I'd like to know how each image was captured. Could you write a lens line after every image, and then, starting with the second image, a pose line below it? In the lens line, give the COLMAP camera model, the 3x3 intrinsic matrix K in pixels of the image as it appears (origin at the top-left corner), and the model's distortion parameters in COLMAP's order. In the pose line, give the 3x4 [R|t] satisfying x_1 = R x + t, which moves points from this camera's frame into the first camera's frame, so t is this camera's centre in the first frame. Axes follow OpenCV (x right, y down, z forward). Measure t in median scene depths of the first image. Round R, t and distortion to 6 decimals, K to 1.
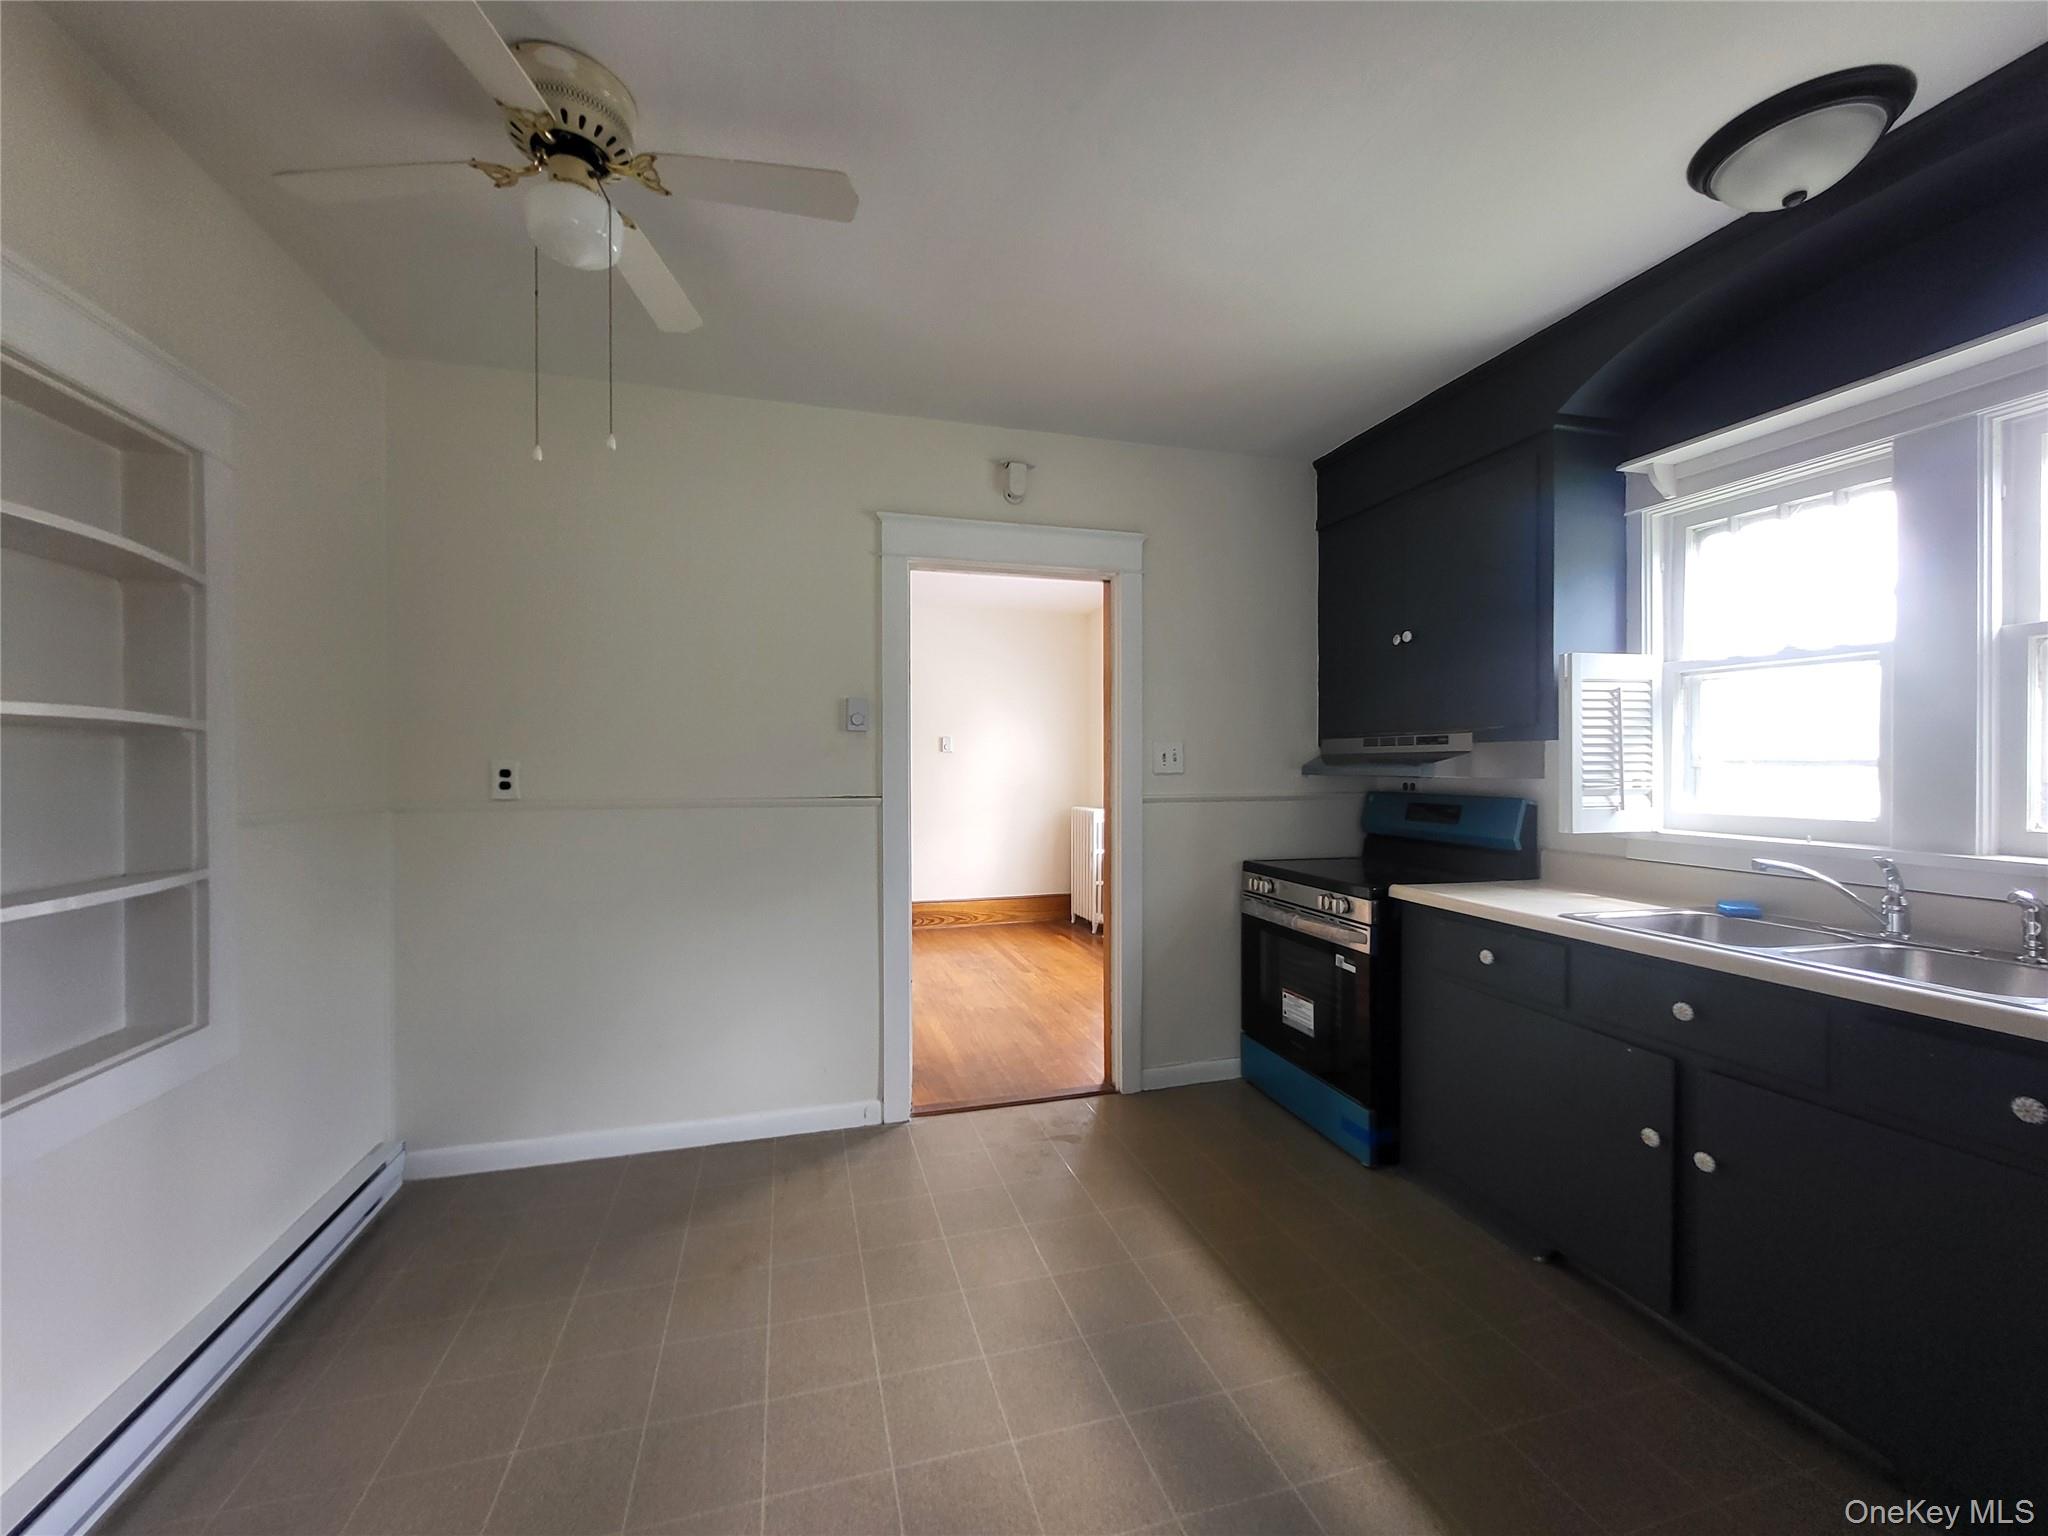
lens RADIAL K [[817.5, 0, 1020.2], [0, 817.5, 768.3], [0, 0, 1]] dist [0.010467, 0.000218]
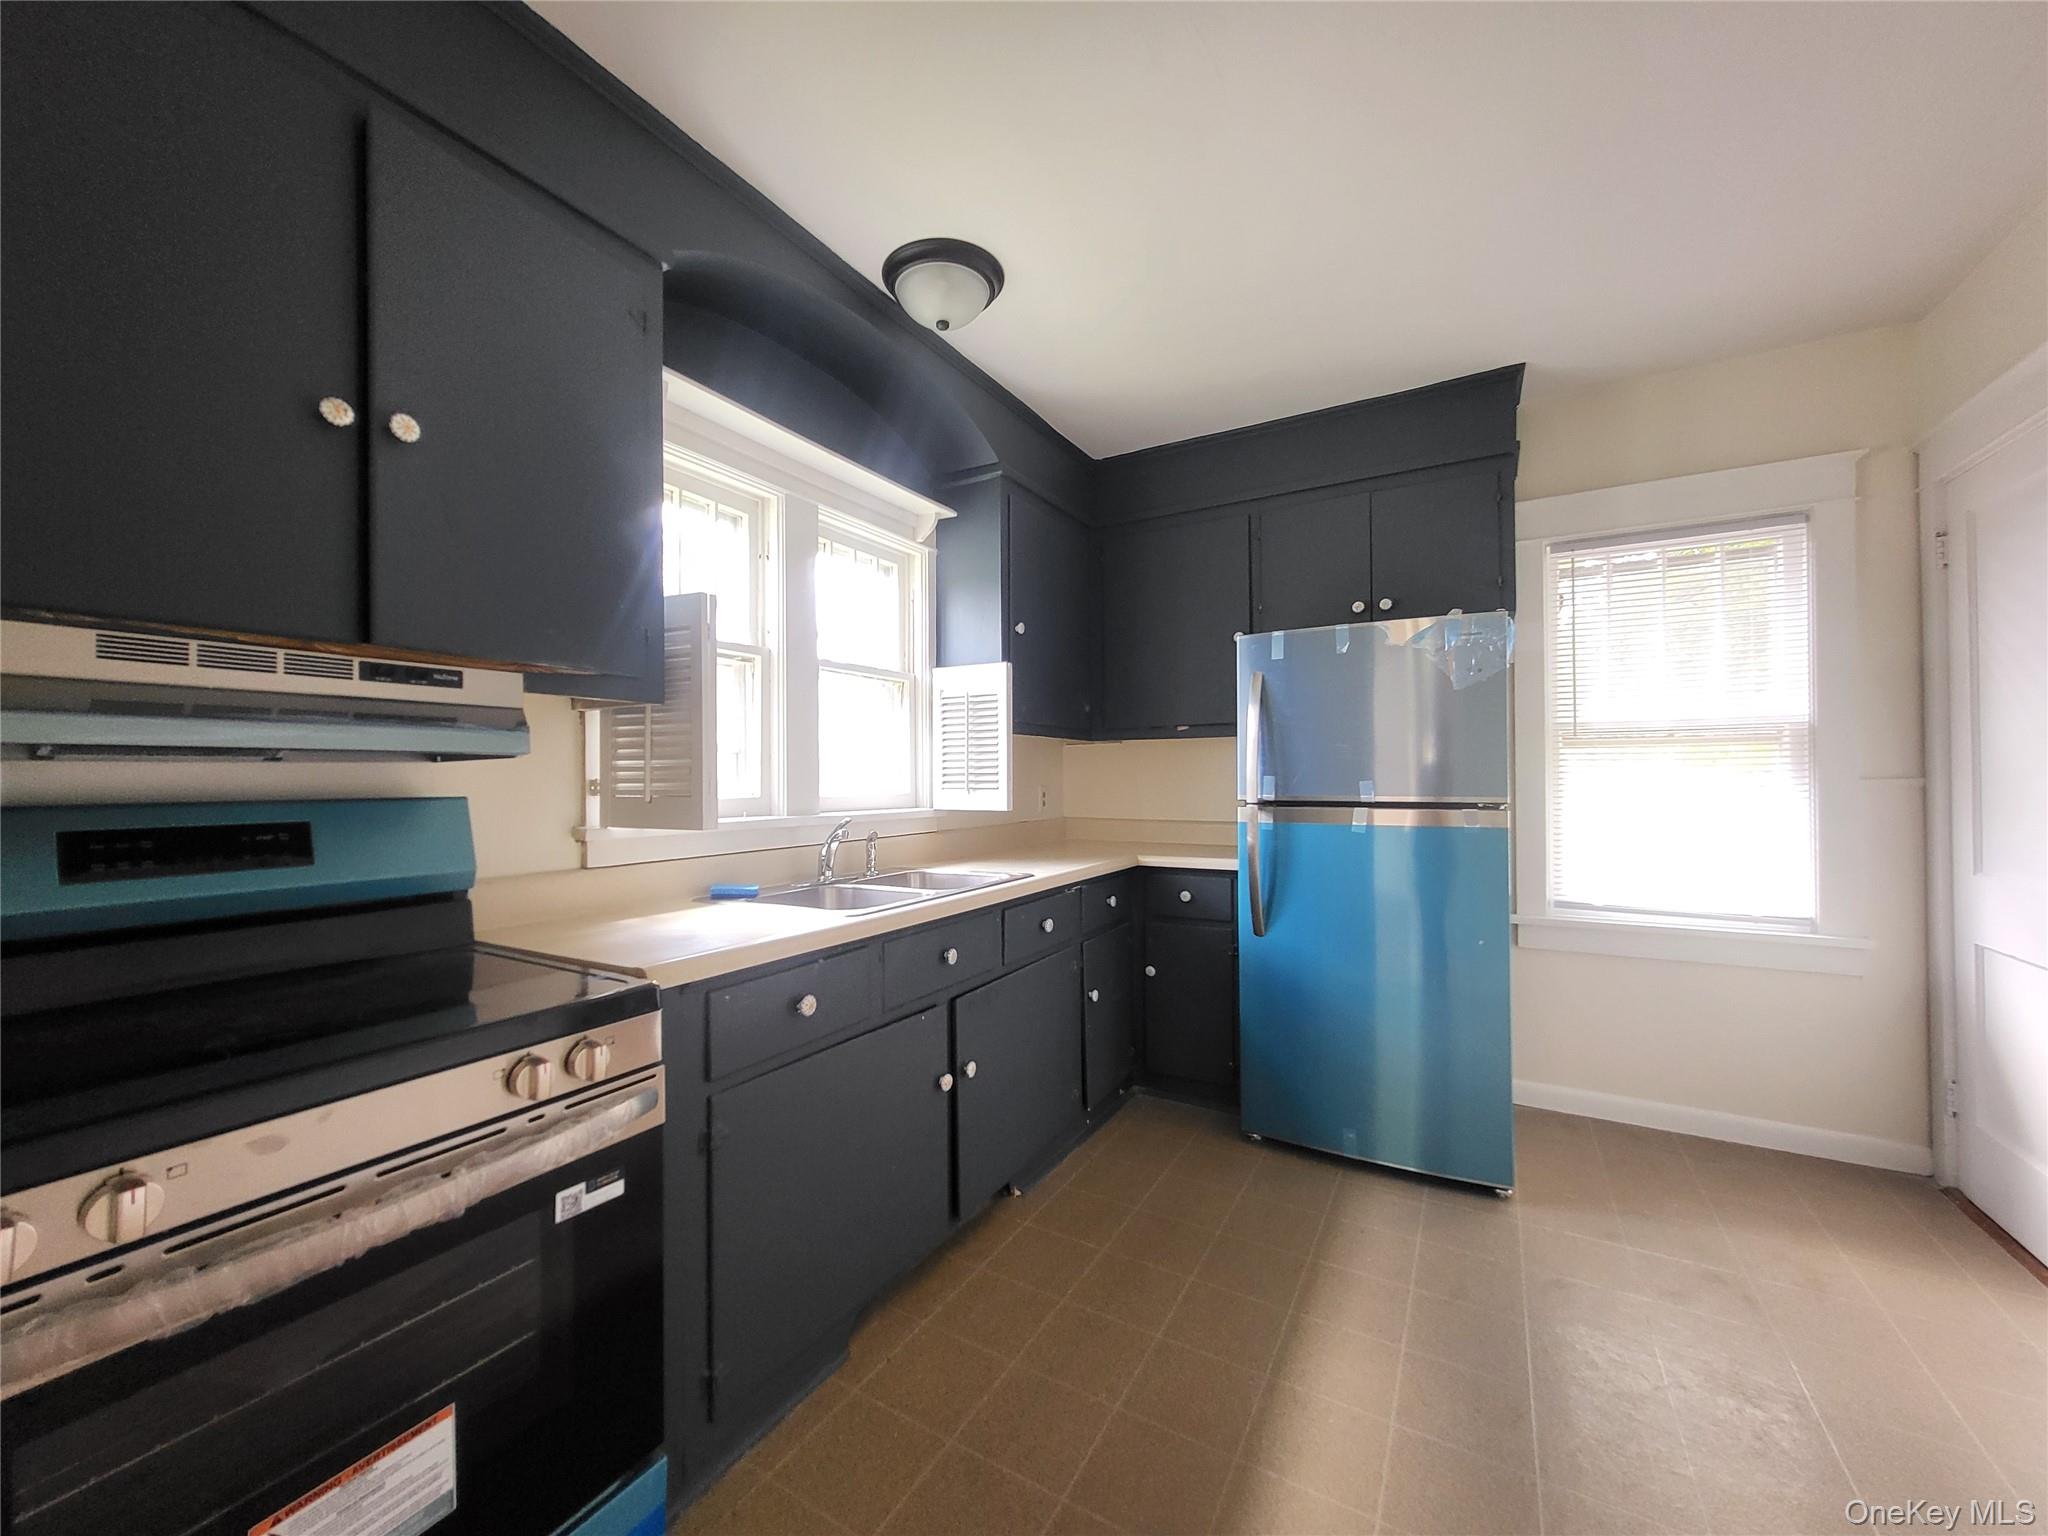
lens RADIAL K [[817.5, 0, 1017.9], [0, 817.5, 767.7], [0, 0, 1]] dist [0.010467, 0.000218]
pose [[-0.695216, 0.007649, 0.718760, -0.058912], [0.003859, 0.999969, -0.006909, 0.022181], [-0.718790, -0.002030, -0.695224, 1.101525]]
